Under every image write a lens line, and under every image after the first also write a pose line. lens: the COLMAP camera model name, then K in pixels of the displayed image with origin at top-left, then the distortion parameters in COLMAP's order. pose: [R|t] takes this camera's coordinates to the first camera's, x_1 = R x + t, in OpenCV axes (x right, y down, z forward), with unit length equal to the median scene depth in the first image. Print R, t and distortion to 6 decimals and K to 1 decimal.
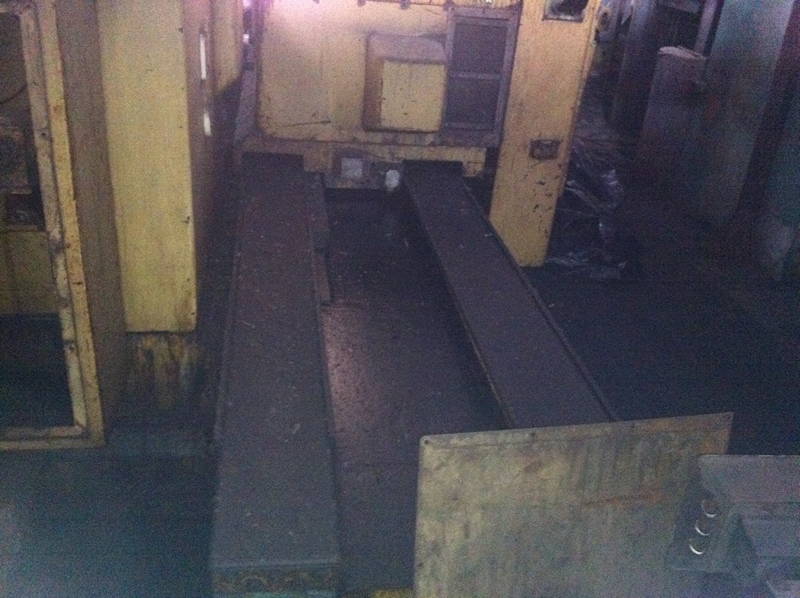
lens RADIAL K [[790.3, 0, 400.4], [0, 790.3, 300.1], [0, 0, 1]] dist [-0.001532, 0.000000]
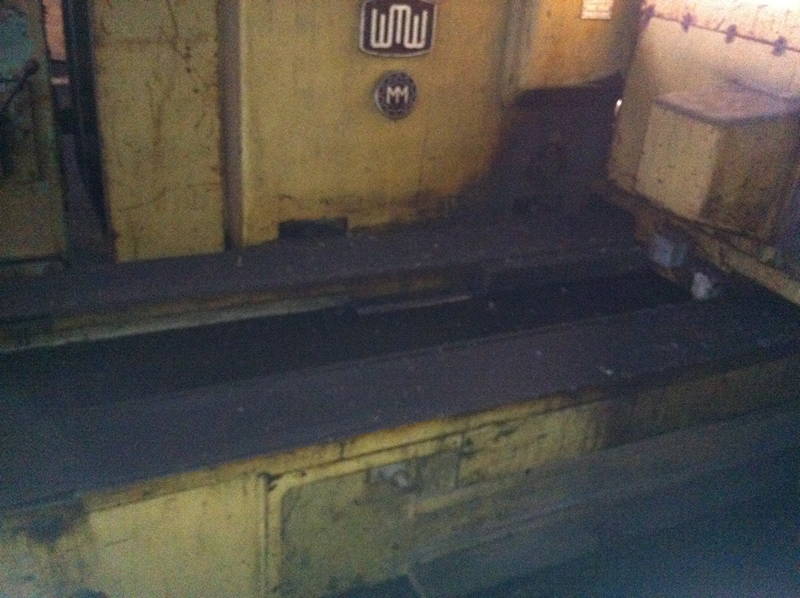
lens RADIAL K [[790.3, 0, 399.7], [0, 790.3, 298.2], [0, 0, 1]] dist [-0.001532, 0.000000]
pose [[0.243374, 0.361973, -0.899858, 0.561446], [-0.479160, 0.851508, 0.212931, -0.166416], [0.843312, 0.379354, 0.380678, 0.514948]]
